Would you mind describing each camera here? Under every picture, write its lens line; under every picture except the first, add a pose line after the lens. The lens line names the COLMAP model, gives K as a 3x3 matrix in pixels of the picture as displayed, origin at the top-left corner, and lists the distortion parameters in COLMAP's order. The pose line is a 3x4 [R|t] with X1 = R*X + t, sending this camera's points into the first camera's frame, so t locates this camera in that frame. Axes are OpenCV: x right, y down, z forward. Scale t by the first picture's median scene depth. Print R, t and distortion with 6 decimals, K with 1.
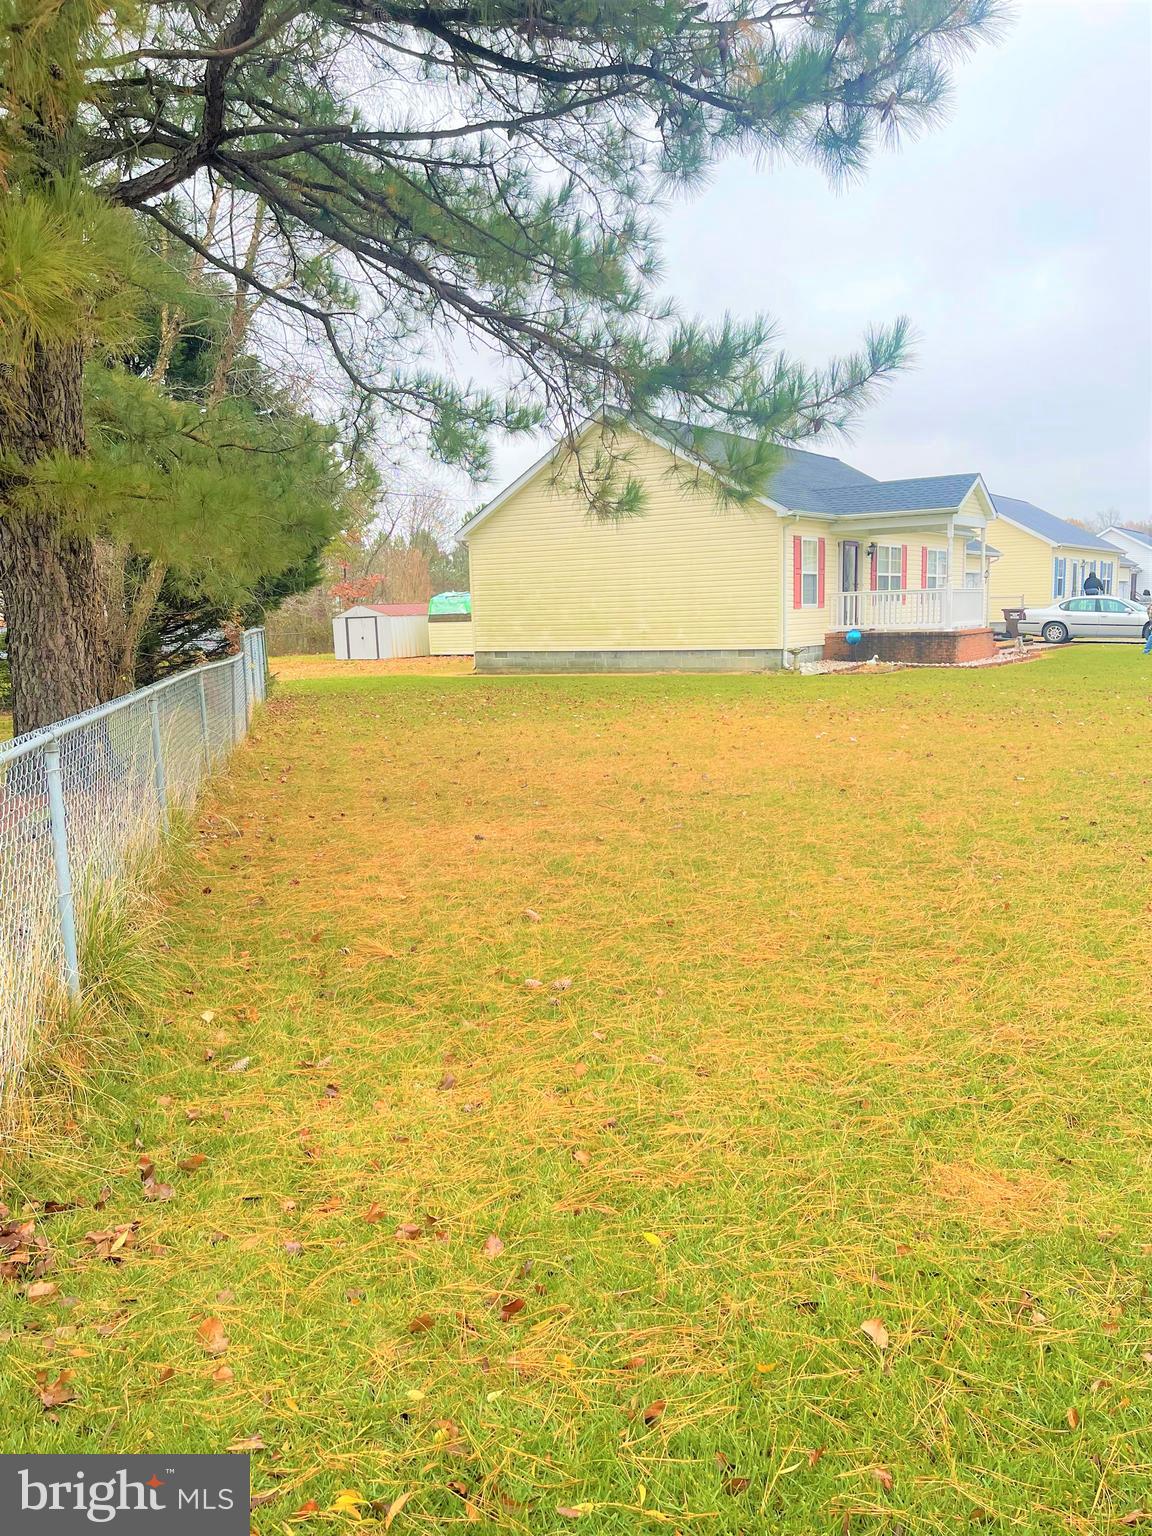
lens RADIAL K [[1182.0, 0, 581.4], [0, 1182.0, 769.4], [0, 0, 1]] dist [0.029690, -0.007060]
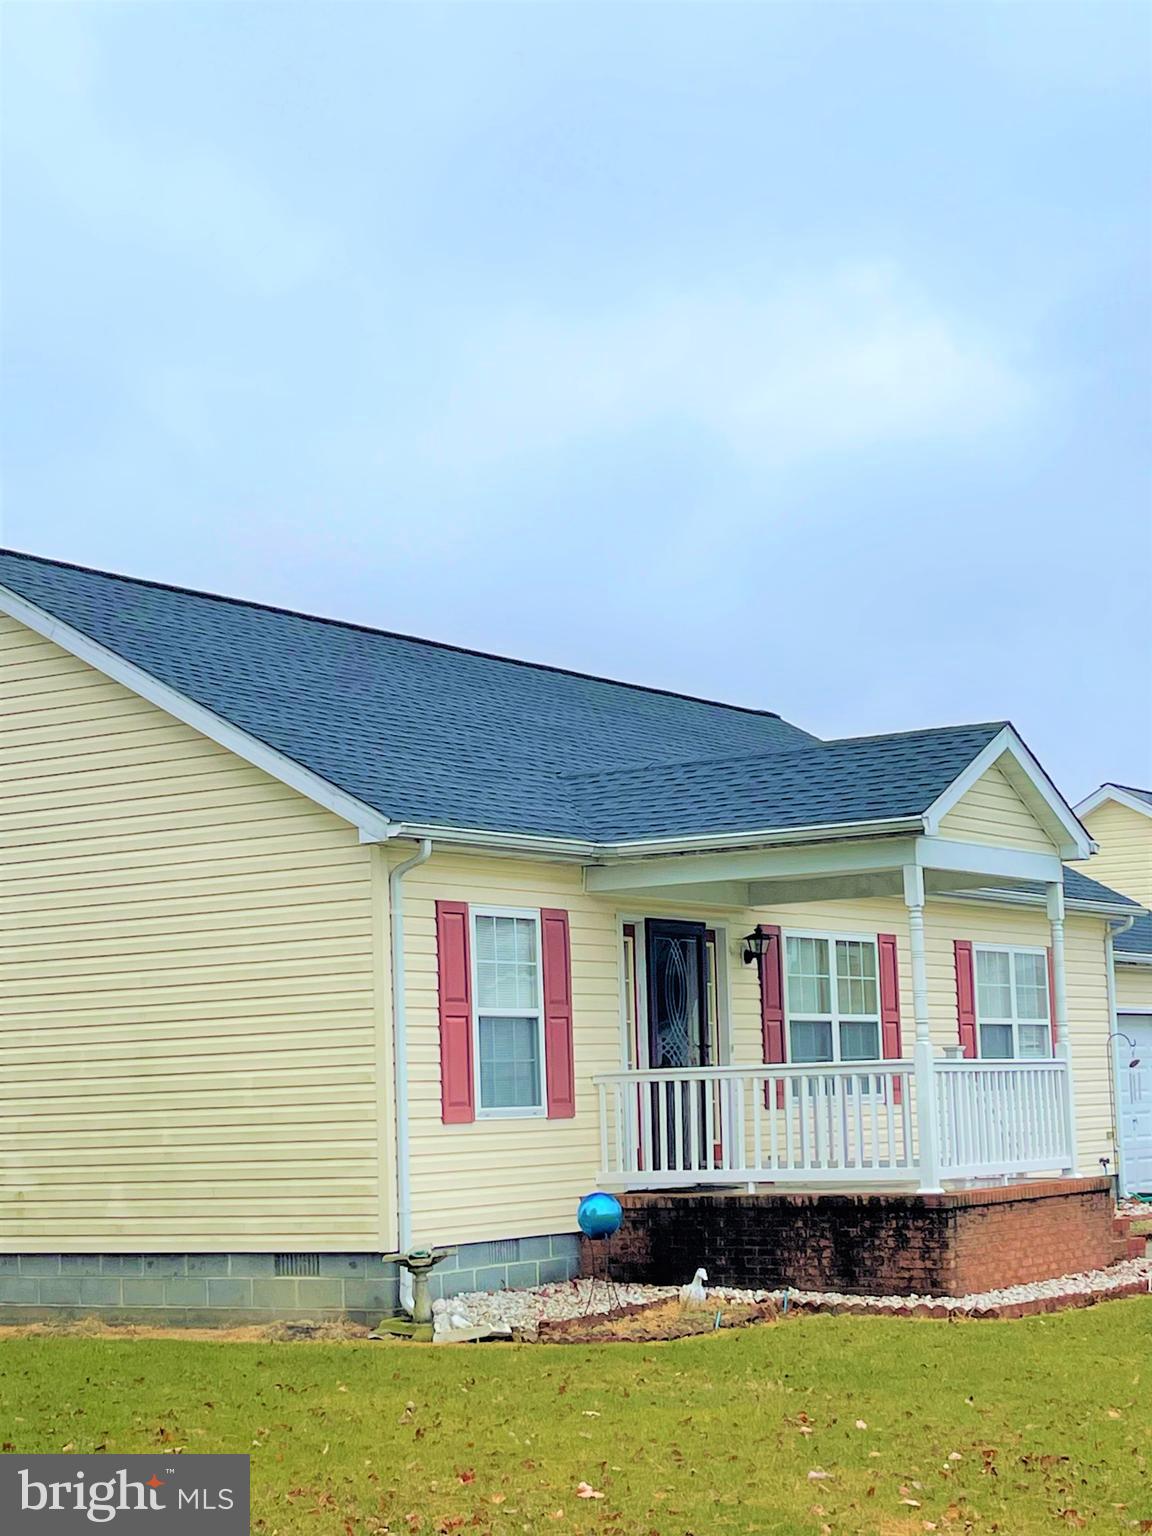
lens RADIAL K [[2652.5, 0, 573.5], [0, 2652.5, 767.9], [0, 0, 1]] dist [0.110173, 0.000000]
pose [[0.999969, -0.001759, 0.007696, 0.202717], [0.003654, 0.967281, -0.253681, -0.043957], [-0.006998, 0.253701, 0.967257, 0.265520]]
